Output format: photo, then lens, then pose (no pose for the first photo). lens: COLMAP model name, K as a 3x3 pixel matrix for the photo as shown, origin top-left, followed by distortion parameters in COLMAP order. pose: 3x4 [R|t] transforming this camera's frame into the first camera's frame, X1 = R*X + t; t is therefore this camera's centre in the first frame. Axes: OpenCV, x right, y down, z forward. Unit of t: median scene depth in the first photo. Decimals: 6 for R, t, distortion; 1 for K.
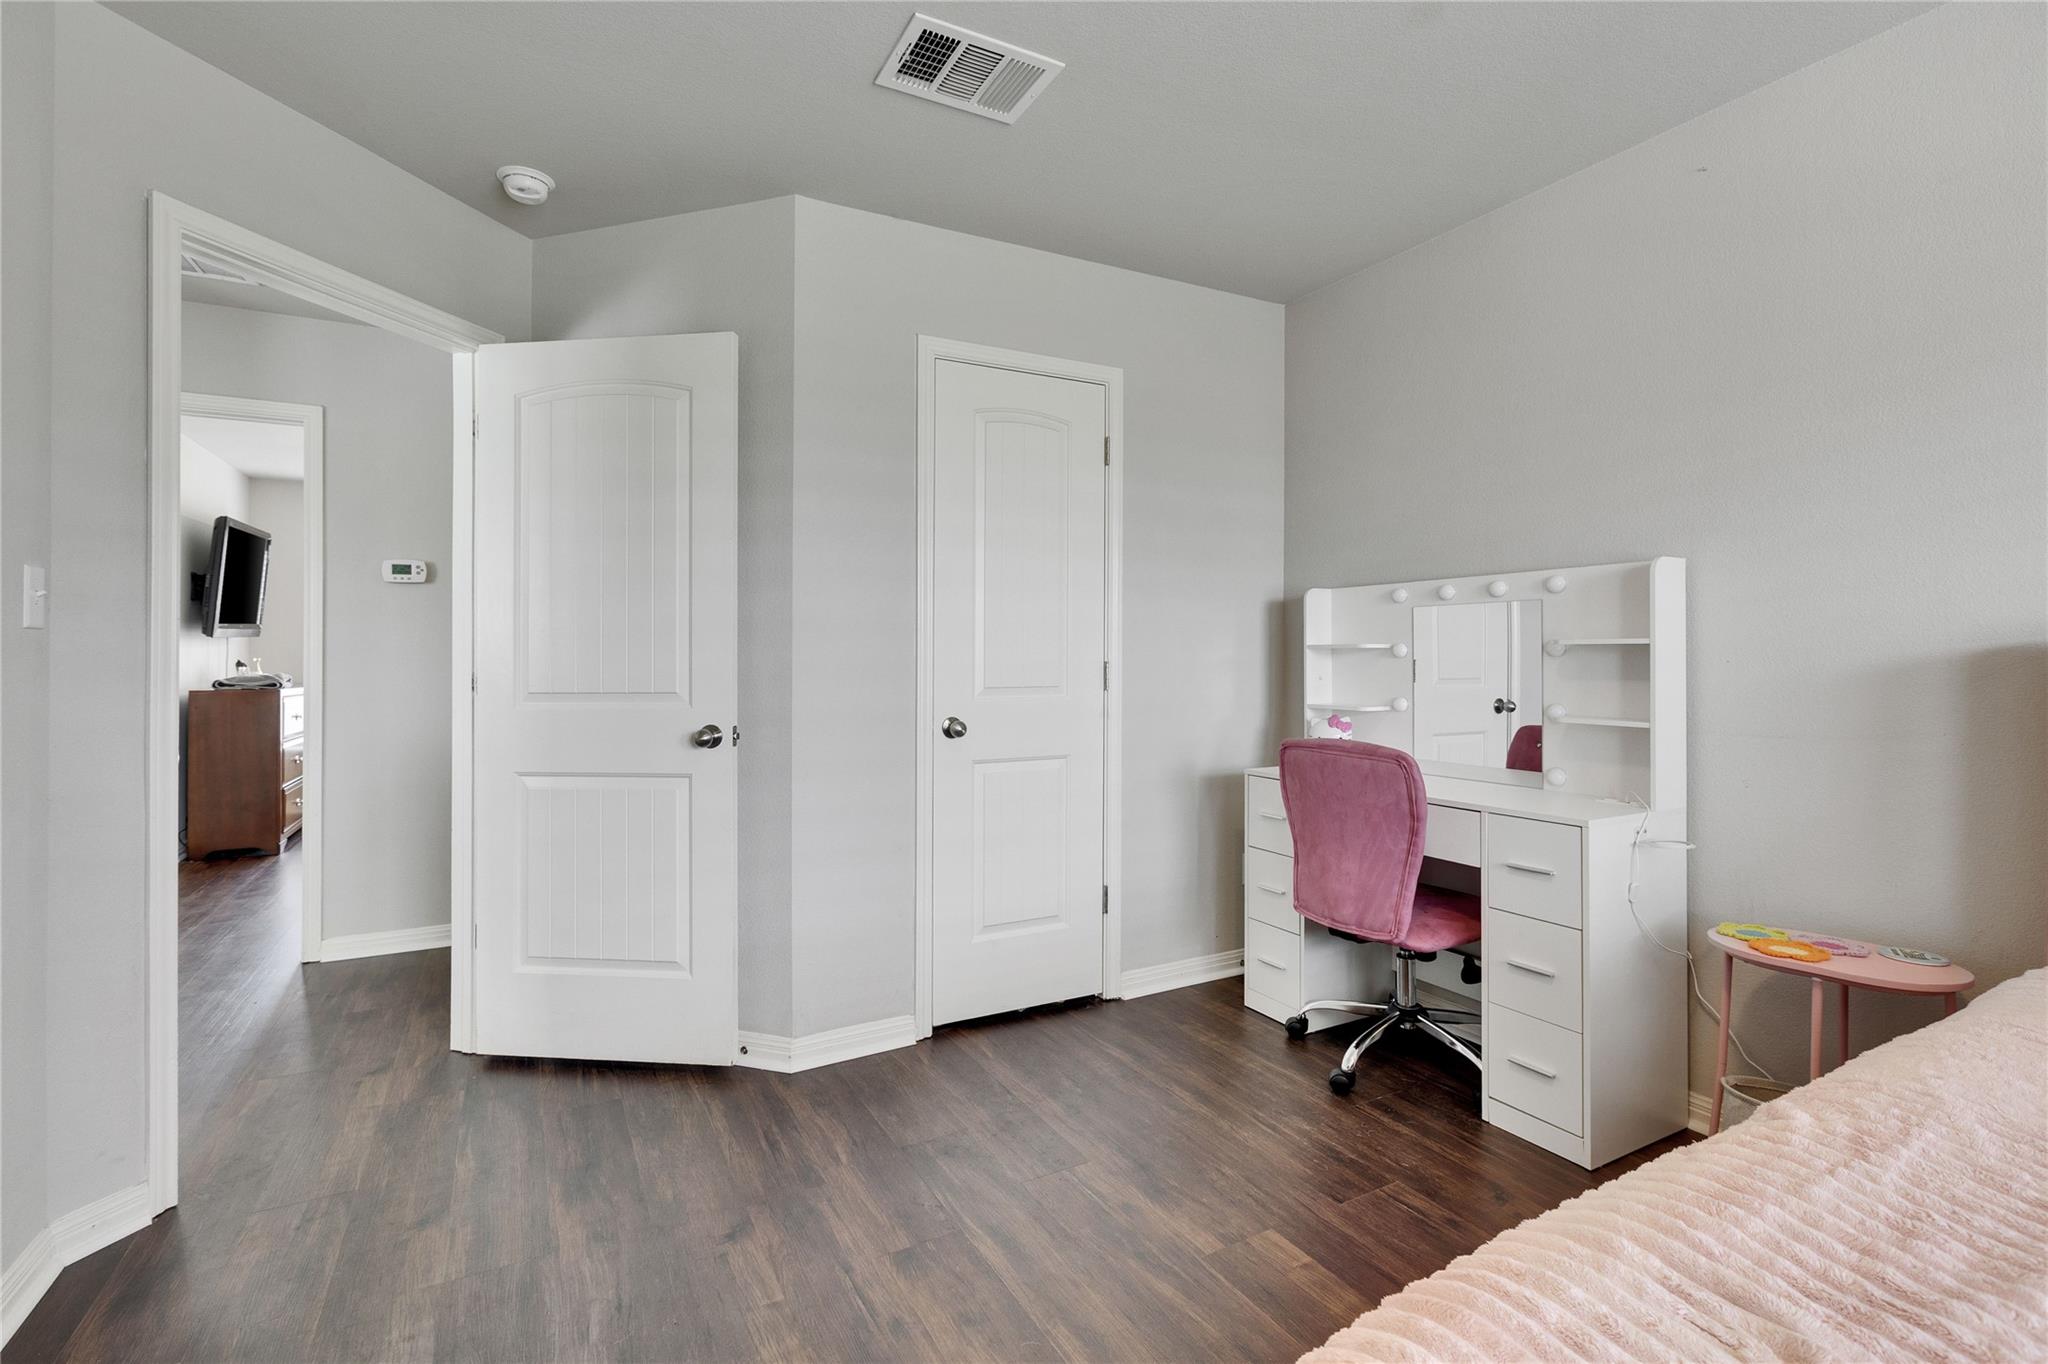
lens RADIAL K [[931.5, 0, 1023.9], [0, 931.5, 654.5], [0, 0, 1]] dist [-0.001269, -0.000085]
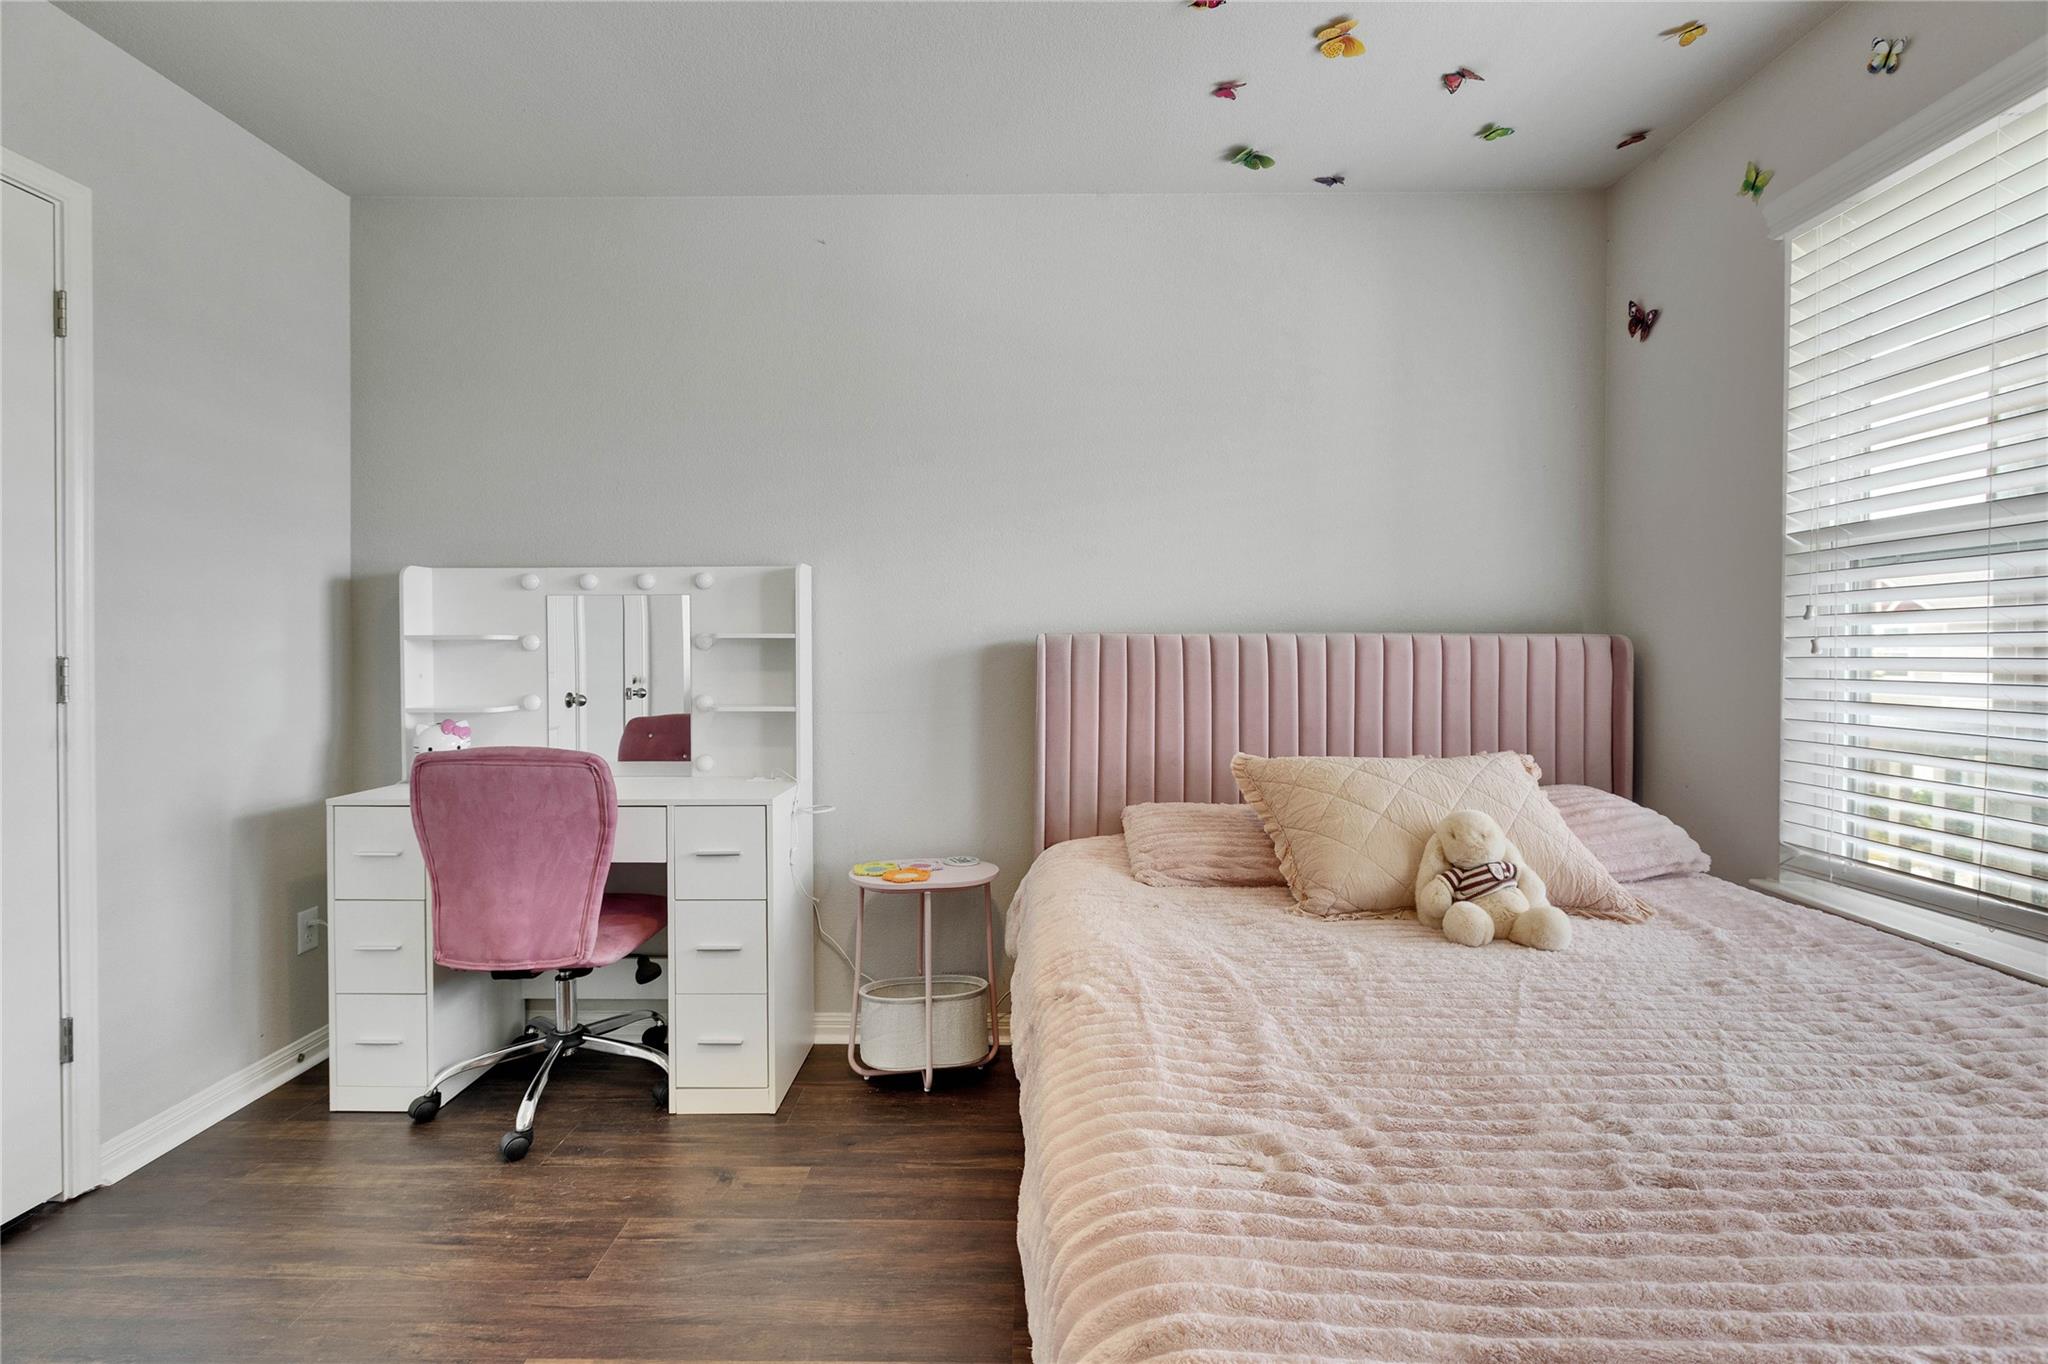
lens RADIAL K [[903.0, 0, 1024.3], [0, 903.0, 665.1], [0, 0, 1]] dist [-0.002309, -0.000583]
pose [[0.489066, -0.013556, 0.872141, -0.140070], [-0.001719, 0.999862, 0.016505, 0.002386], [-0.872245, -0.009571, 0.488976, 0.179520]]
